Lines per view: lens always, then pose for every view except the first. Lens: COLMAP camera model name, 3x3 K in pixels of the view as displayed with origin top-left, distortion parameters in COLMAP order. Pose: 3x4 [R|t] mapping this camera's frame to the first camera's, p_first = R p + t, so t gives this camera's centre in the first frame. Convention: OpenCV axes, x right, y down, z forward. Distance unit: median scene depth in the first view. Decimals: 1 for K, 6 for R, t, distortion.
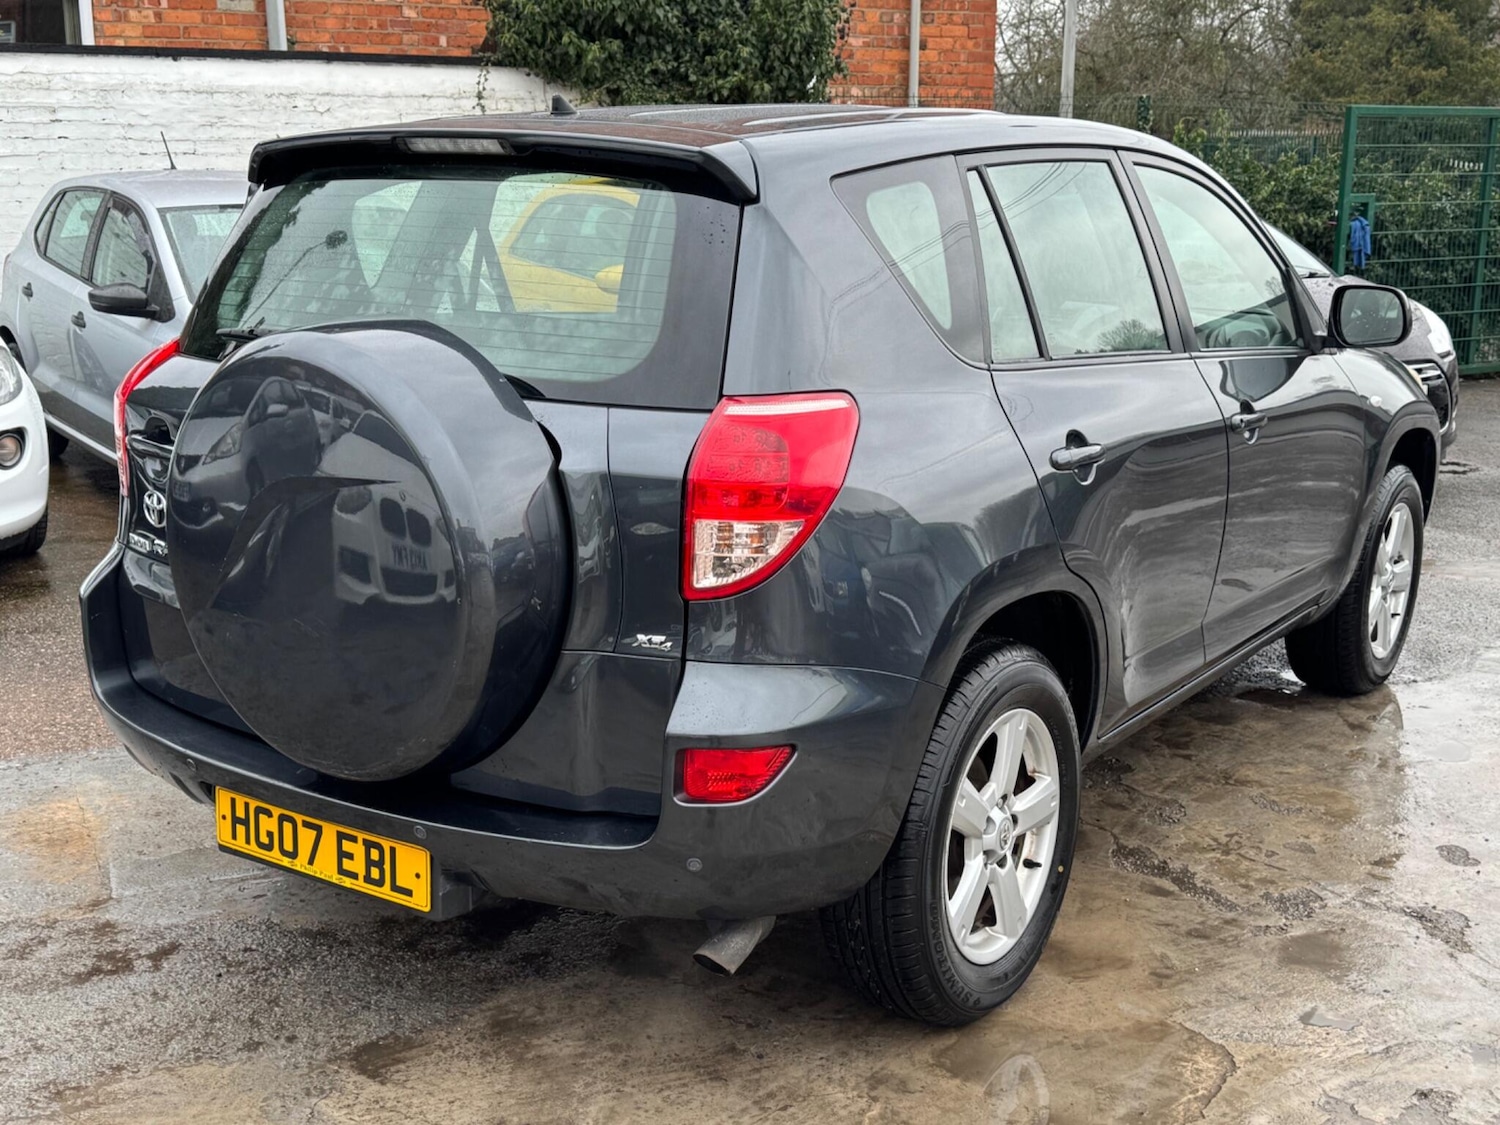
lens RADIAL K [[1722.5, 0, 723.0], [0, 1722.5, 563.2], [0, 0, 1]] dist [0.064942, 0.000000]
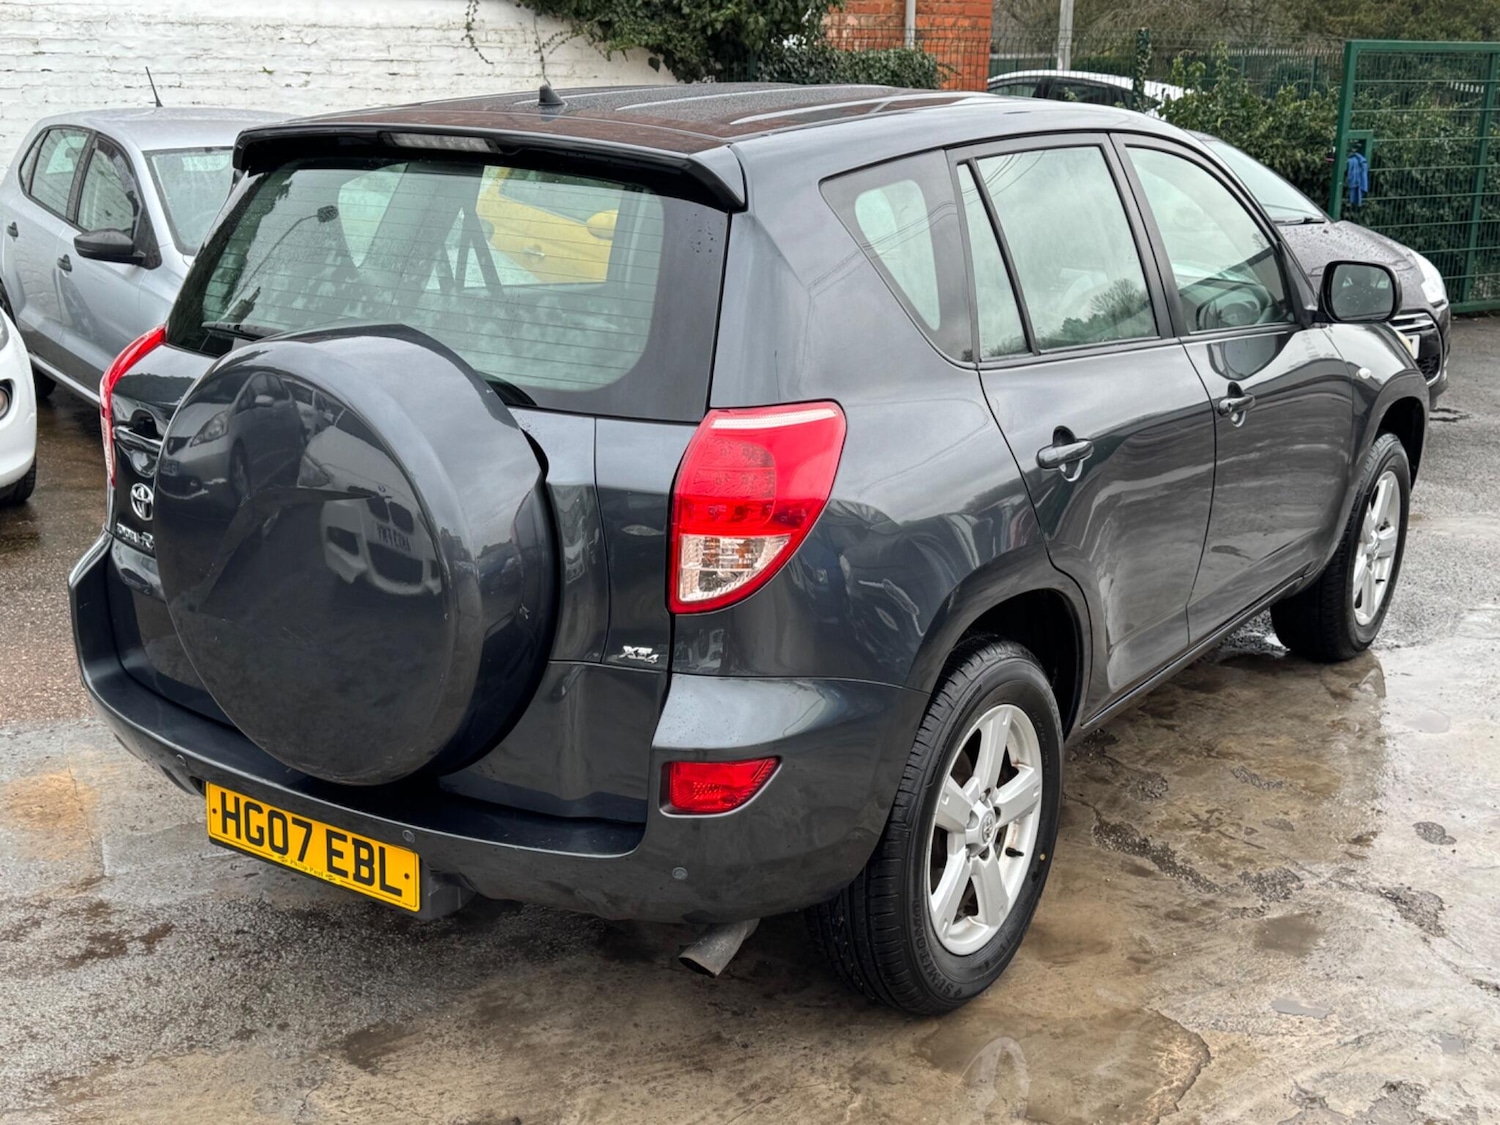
lens RADIAL K [[1722.5, 0, 730.1], [0, 1722.5, 559.9], [0, 0, 1]] dist [0.064942, 0.000000]
pose [[0.999961, 0.003836, 0.007943, 0.003261], [-0.004206, 0.998877, 0.047192, -0.044156], [-0.007753, -0.047223, 0.998854, -0.003114]]
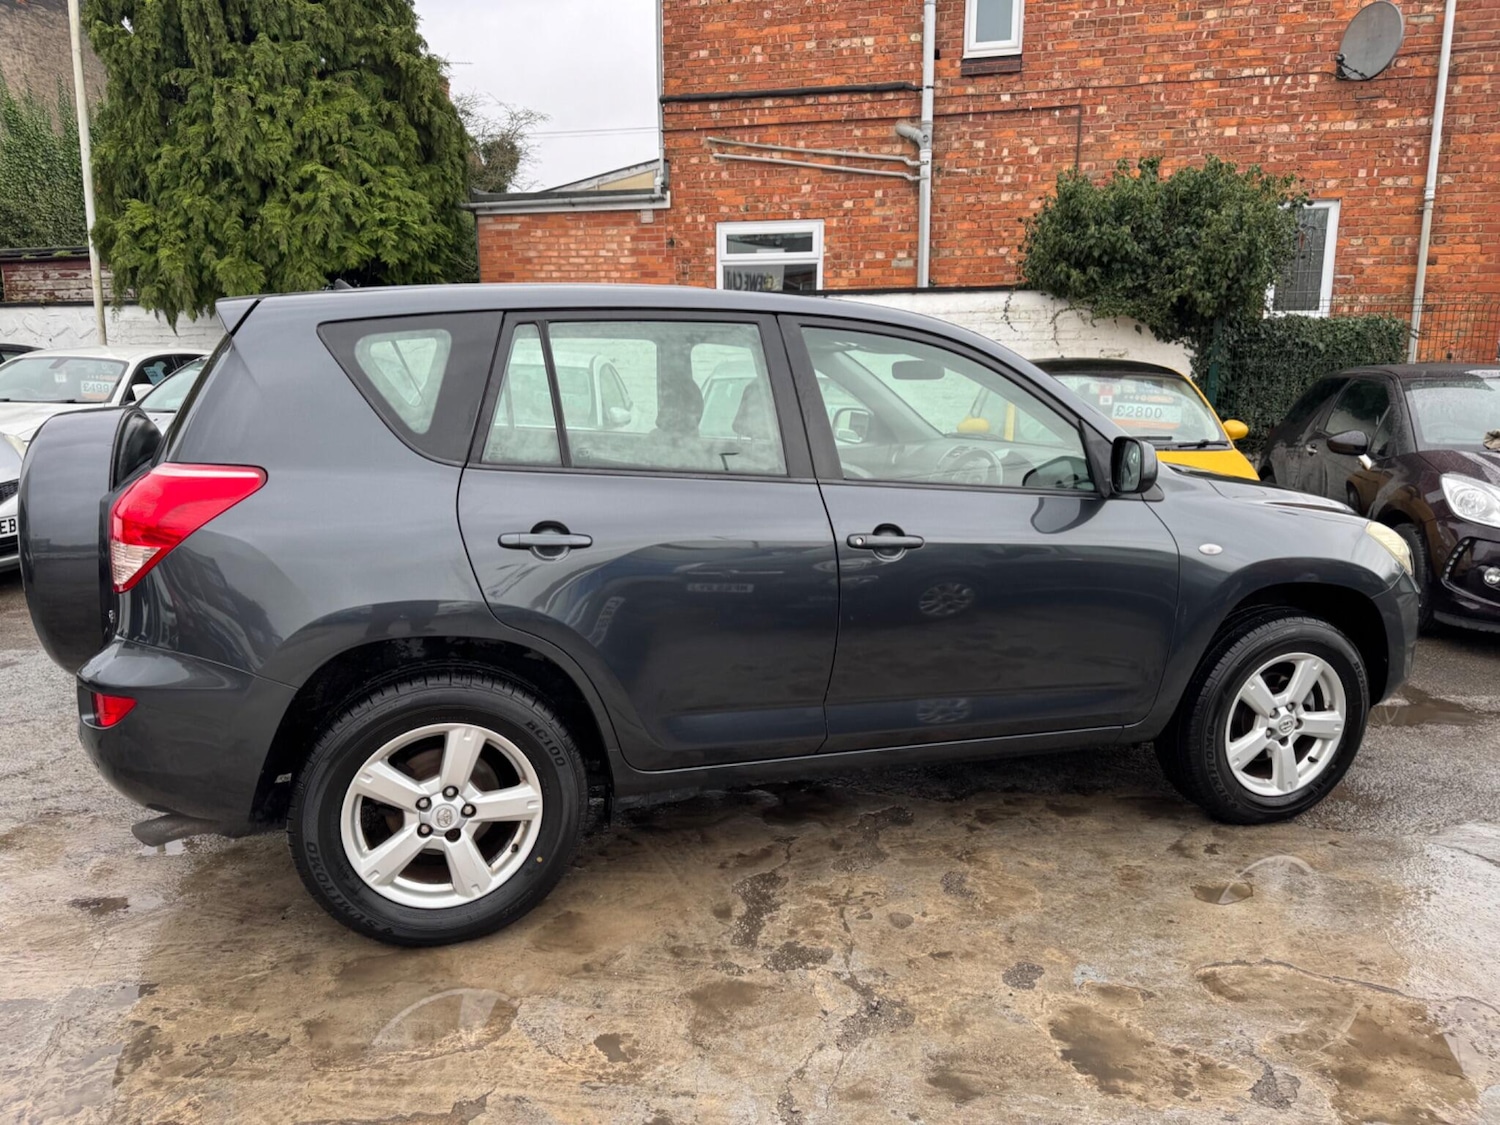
lens RADIAL K [[1042.0, 0, 750.9], [0, 1042.0, 555.1], [0, 0, 1]] dist [0.019231, -0.022847]
pose [[0.794505, 0.108482, -0.597489, 0.758724], [-0.136986, 0.990570, -0.002304, -0.068835], [0.591605, 0.083678, 0.801873, 0.445702]]
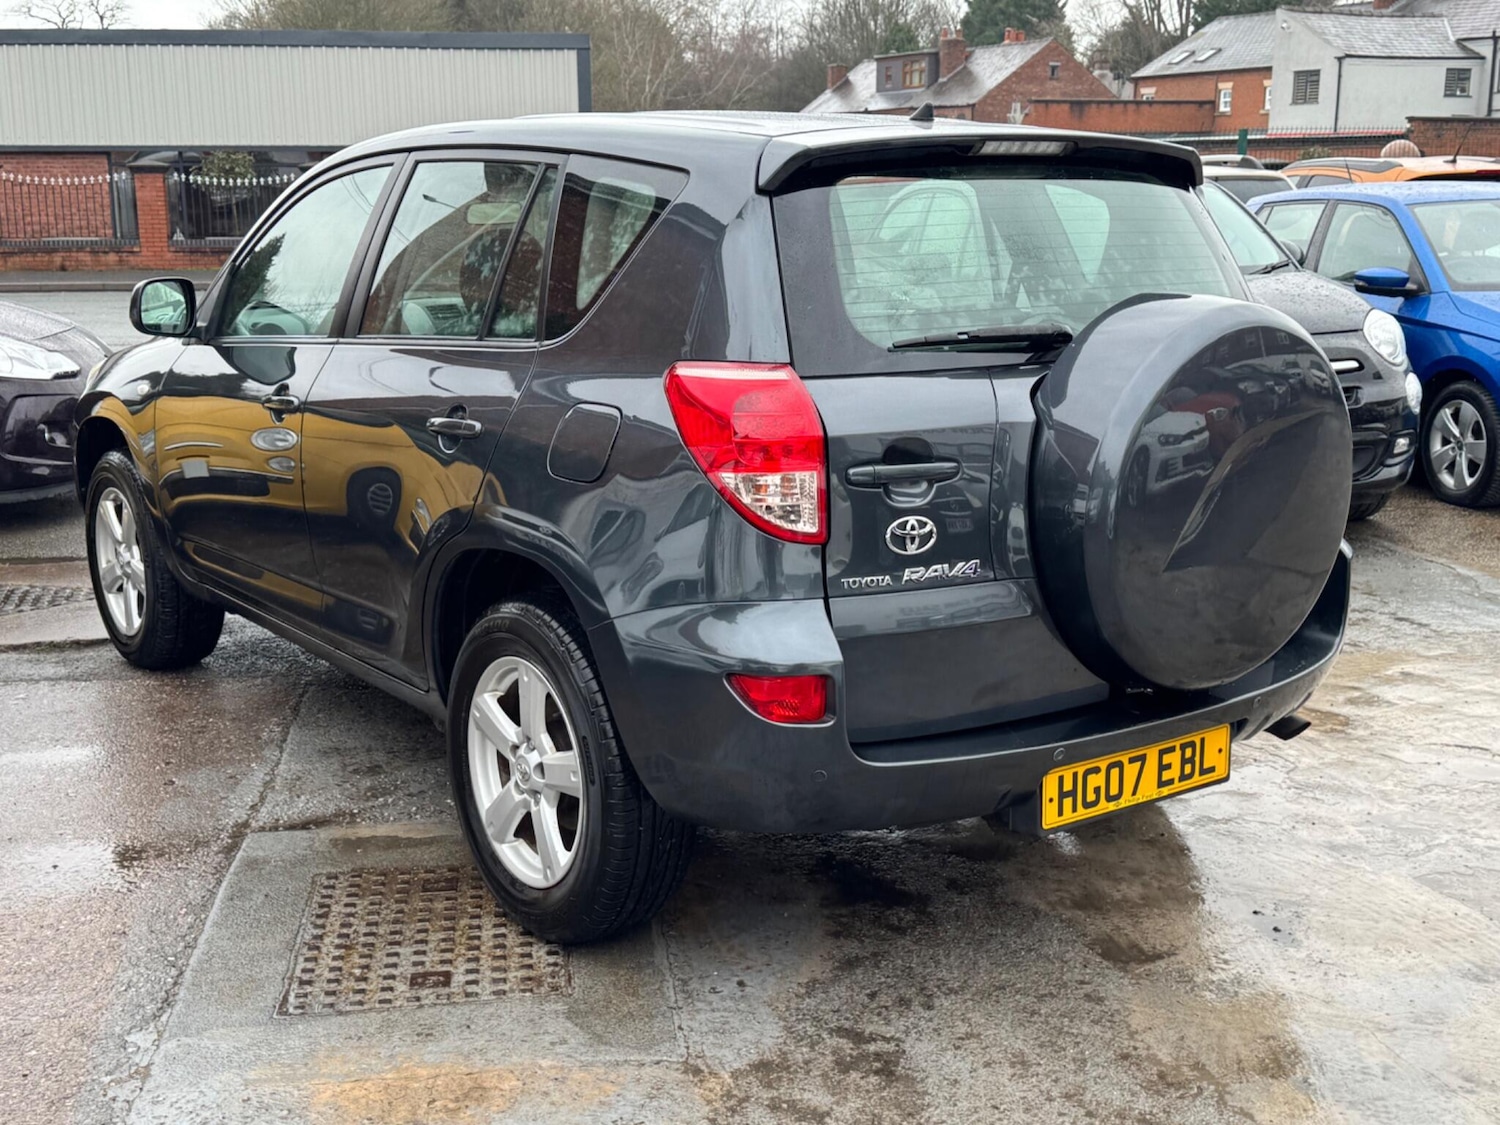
lens RADIAL K [[1722.5, 0, 767.3], [0, 1722.5, 542.0], [0, 0, 1]] dist [0.064942, 0.000000]
pose [[0.303449, -0.186341, 0.934449, -1.154698], [0.201965, 0.970987, 0.128042, -0.151139], [-0.931198, 0.149872, 0.332279, 0.728209]]
